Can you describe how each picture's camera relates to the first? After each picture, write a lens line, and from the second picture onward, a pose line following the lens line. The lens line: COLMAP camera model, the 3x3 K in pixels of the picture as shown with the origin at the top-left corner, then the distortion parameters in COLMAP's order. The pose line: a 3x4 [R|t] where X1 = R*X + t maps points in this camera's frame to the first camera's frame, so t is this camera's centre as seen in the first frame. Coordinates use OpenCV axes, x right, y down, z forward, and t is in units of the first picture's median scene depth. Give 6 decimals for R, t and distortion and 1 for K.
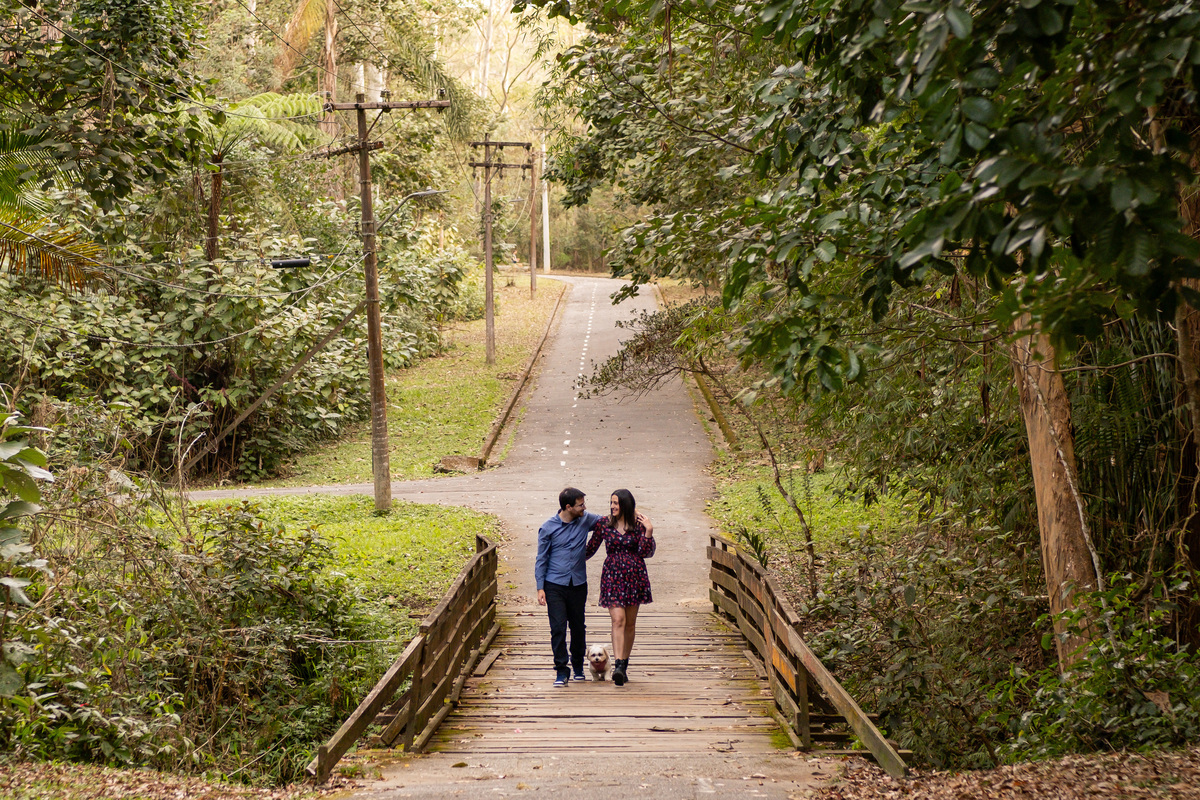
lens RADIAL K [[2980.5, 0, 600.0], [0, 2980.5, 400.0], [0, 0, 1]] dist [0.087534, 0.395065]
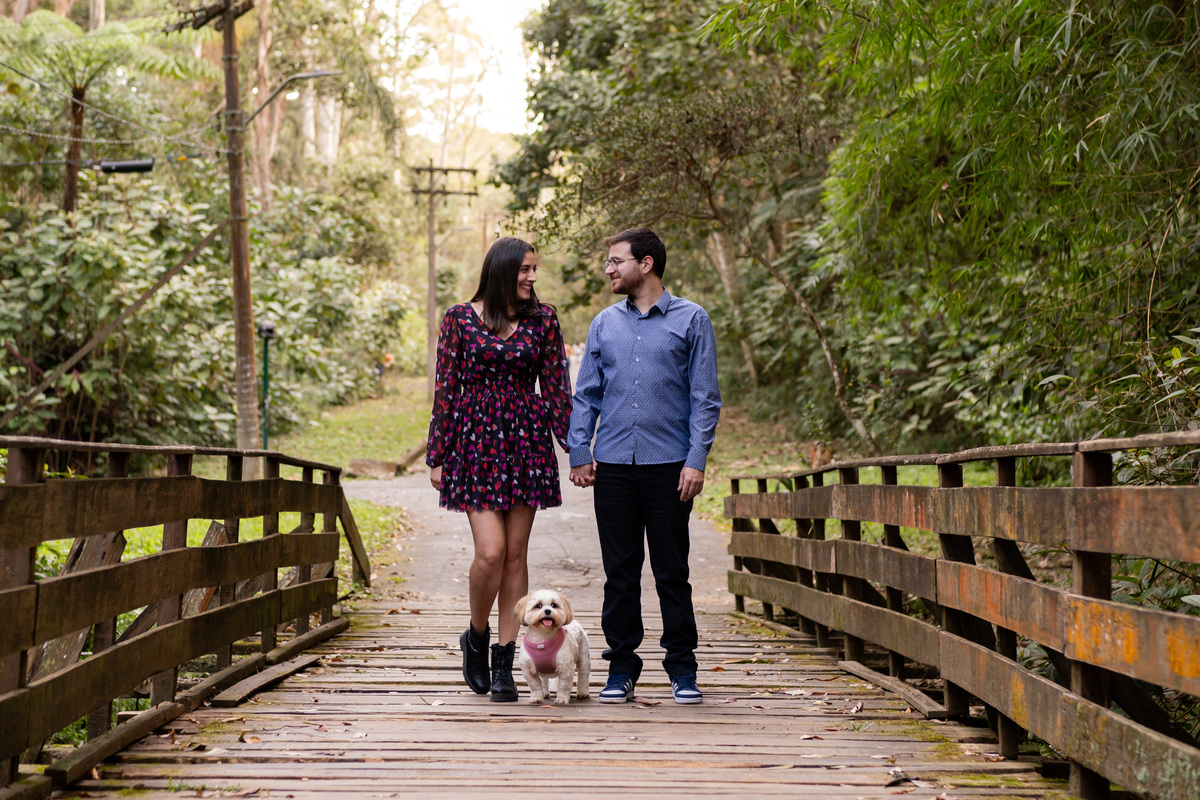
lens RADIAL K [[2968.4, 0, 600.0], [0, 2968.4, 400.0], [0, 0, 1]] dist [0.959348, -13.321620]
pose [[0.999784, 0.011651, 0.017224, 0.000811], [-0.011308, 0.999738, -0.019883, 0.017869], [-0.017451, 0.019684, 0.999654, 0.179411]]
